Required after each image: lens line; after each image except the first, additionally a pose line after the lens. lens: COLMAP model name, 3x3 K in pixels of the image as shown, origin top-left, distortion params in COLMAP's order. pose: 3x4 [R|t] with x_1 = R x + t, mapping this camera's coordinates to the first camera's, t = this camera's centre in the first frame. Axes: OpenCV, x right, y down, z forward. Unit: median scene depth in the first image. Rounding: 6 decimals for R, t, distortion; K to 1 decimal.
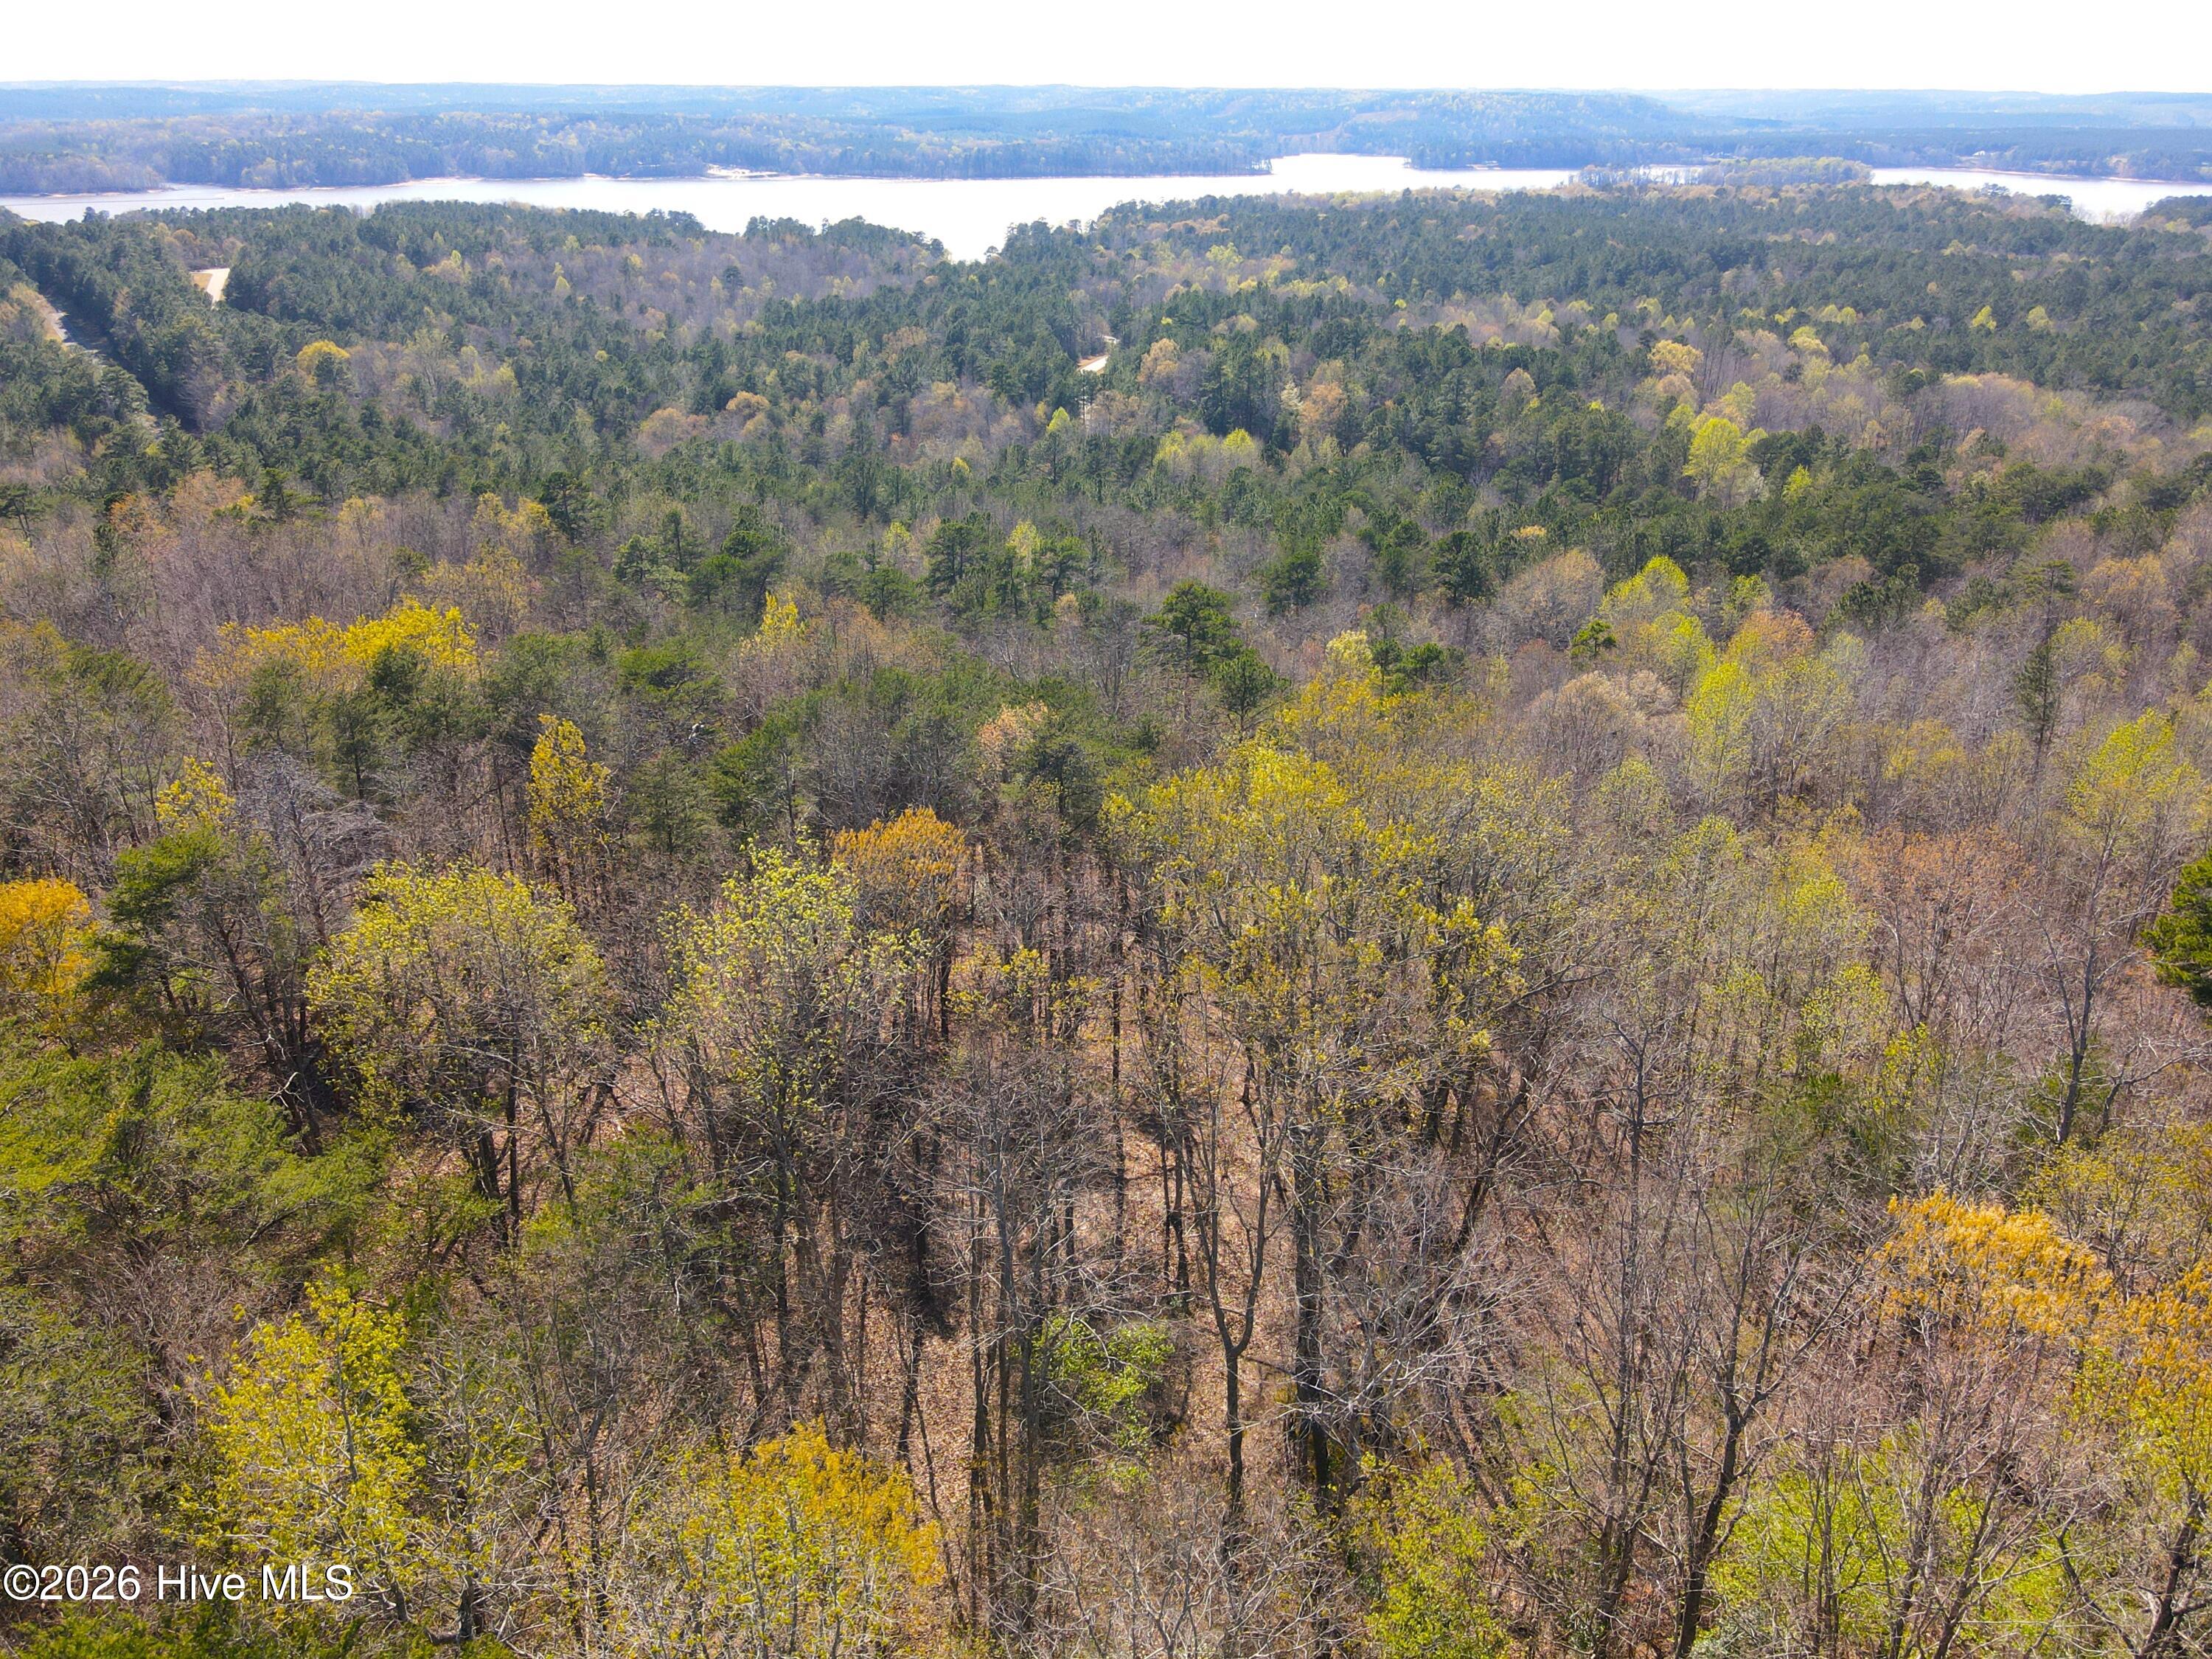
lens RADIAL K [[1560.8, 0, 1096.6], [0, 1560.8, 831.1], [0, 0, 1]] dist [0.010869, 0.003861]
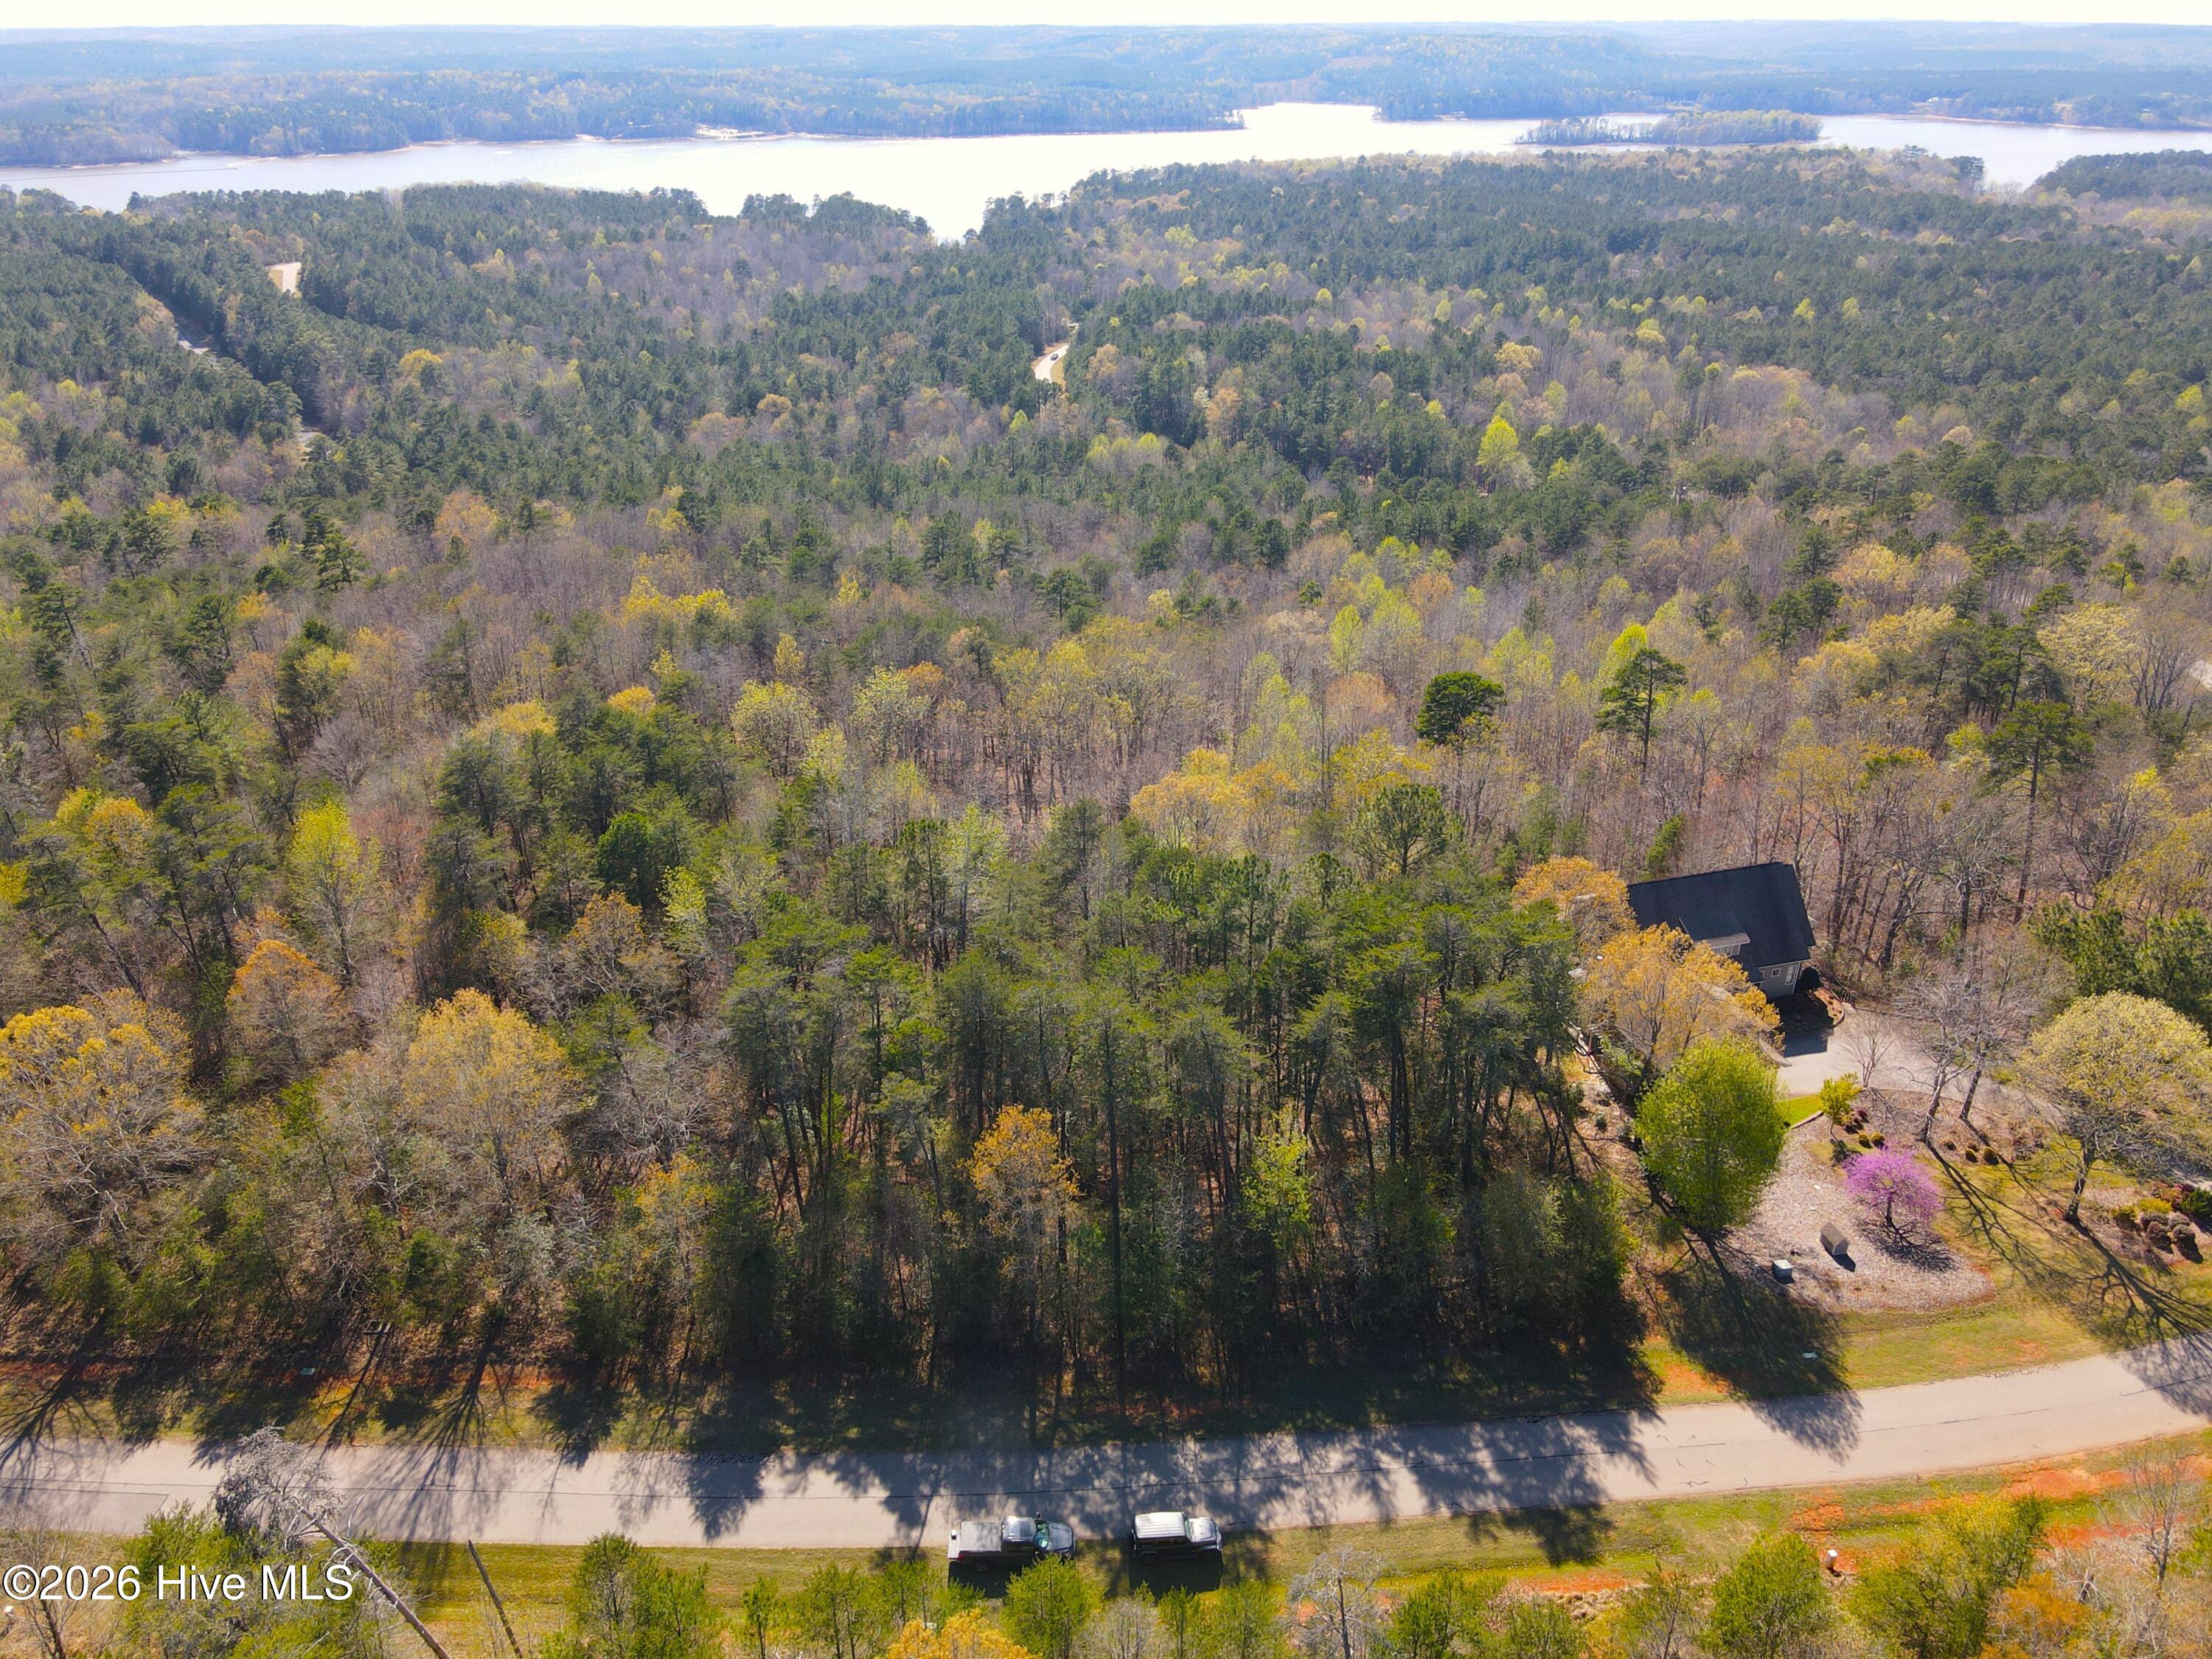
lens RADIAL K [[1560.8, 0, 1096.6], [0, 1560.8, 831.1], [0, 0, 1]] dist [0.010869, 0.003861]
pose [[0.999927, -0.010963, 0.005008, 0.015376], [0.010777, 0.999302, 0.035761, 0.016367], [-0.005397, -0.035705, 0.999348, -0.157857]]
